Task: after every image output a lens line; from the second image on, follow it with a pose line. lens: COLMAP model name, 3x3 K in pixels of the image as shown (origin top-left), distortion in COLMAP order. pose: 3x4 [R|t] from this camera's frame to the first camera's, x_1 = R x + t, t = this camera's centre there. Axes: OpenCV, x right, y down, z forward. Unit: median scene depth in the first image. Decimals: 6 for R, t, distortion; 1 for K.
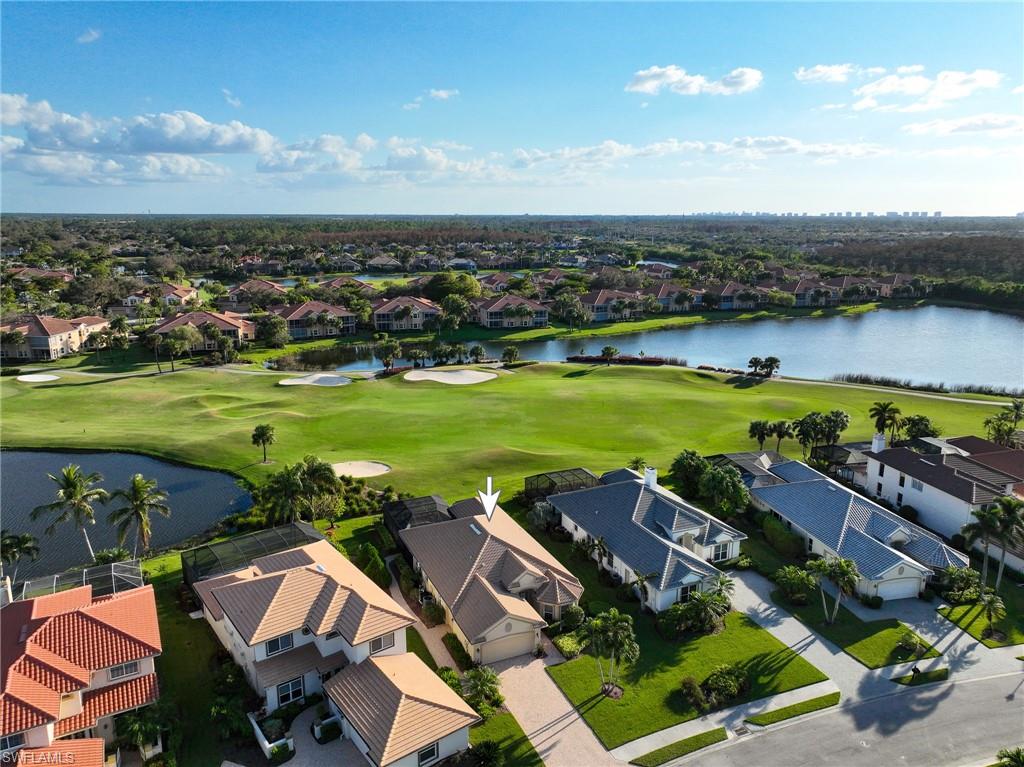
lens RADIAL K [[717.7, 0, 510.5], [0, 717.7, 383.3], [0, 0, 1]] dist [-0.002577, 0.017579]
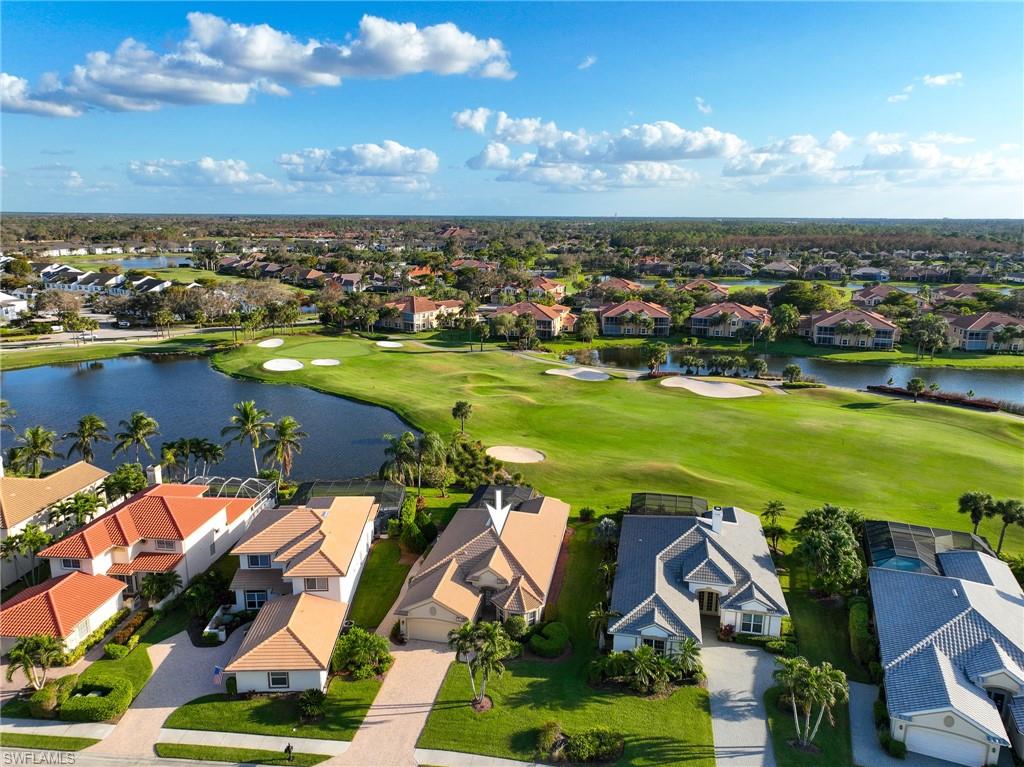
lens RADIAL K [[717.7, 0, 512.1], [0, 717.7, 380.6], [0, 0, 1]] dist [-0.002577, 0.017579]
pose [[0.820286, 0.131079, -0.556730, 0.215147], [-0.135448, 0.990216, 0.033571, -0.014334], [0.555683, 0.047870, 0.830015, 0.062773]]
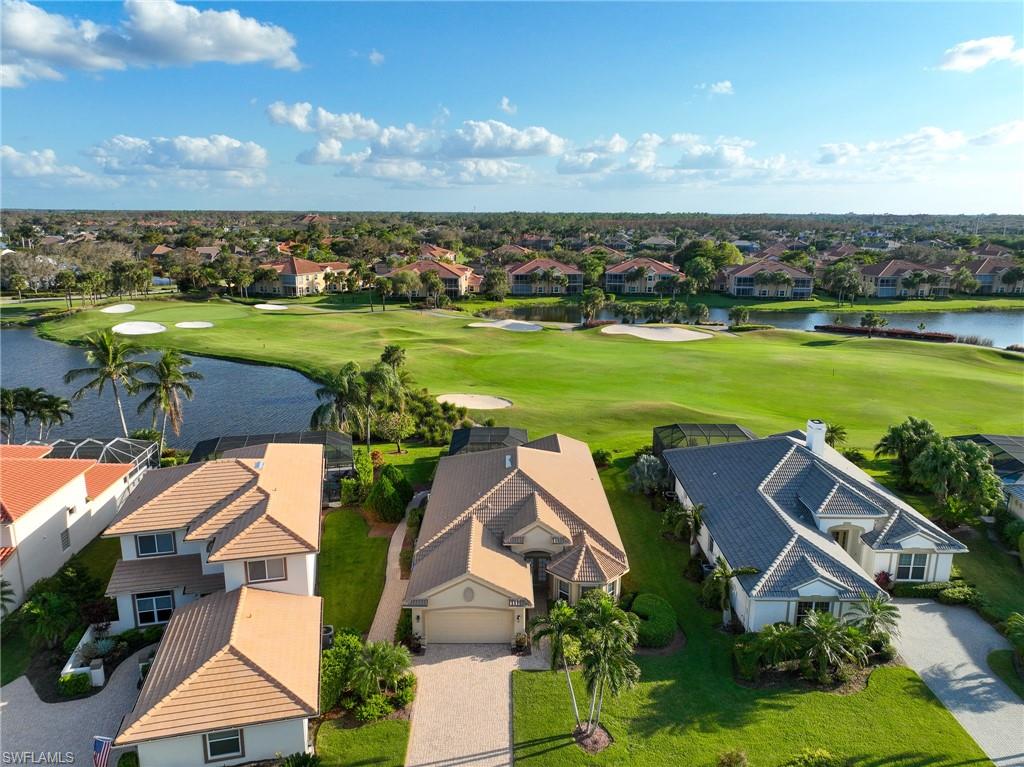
lens RADIAL K [[717.7, 0, 511.8], [0, 717.7, 378.0], [0, 0, 1]] dist [-0.002577, 0.017579]
pose [[0.915708, 0.092169, -0.391132, 0.091629], [-0.095140, 0.995394, 0.011823, 0.046289], [0.390420, 0.026386, 0.920259, 0.142727]]
